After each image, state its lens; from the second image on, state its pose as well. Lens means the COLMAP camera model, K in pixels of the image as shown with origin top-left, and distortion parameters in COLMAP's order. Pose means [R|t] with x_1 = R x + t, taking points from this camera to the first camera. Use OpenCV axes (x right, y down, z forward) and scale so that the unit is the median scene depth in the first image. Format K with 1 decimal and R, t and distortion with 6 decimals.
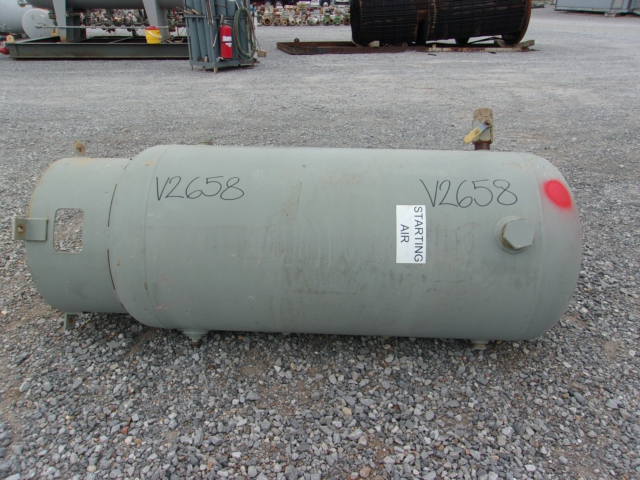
lens RADIAL K [[498.4, 0, 320.0], [0, 498.4, 240.0], [0, 0, 1]] dist [-0.009934, 0.000864]
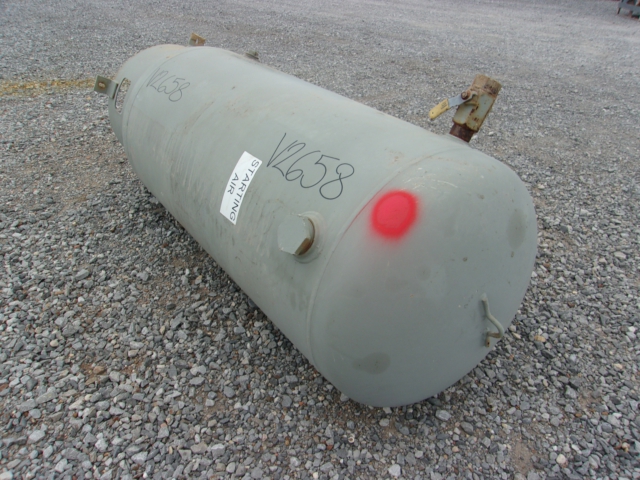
lens RADIAL K [[498.4, 0, 320.0], [0, 498.4, 240.0], [0, 0, 1]] dist [-0.009934, 0.000864]
pose [[0.624401, 0.422585, -0.656921, 0.857856], [-0.347963, 0.903442, 0.250430, -0.190248], [0.699317, 0.072215, 0.711154, 0.492189]]
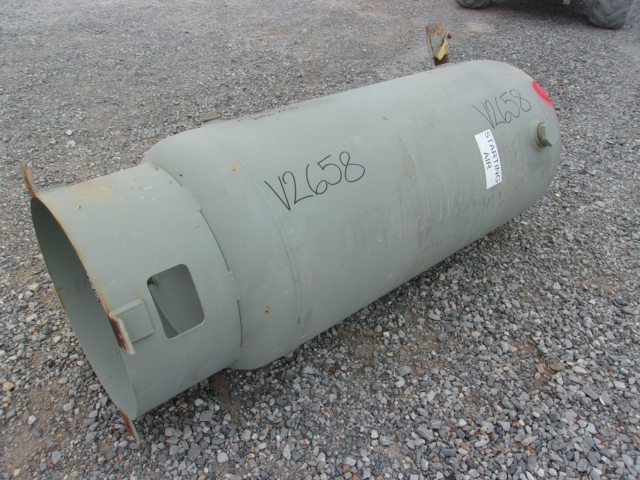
lens RADIAL K [[498.4, 0, 320.0], [0, 498.4, 240.0], [0, 0, 1]] dist [-0.009934, 0.000864]
pose [[0.723611, -0.376111, 0.578730, -0.748897], [0.251705, 0.924540, 0.286132, -0.243807], [-0.642676, -0.061379, 0.763676, 0.407207]]
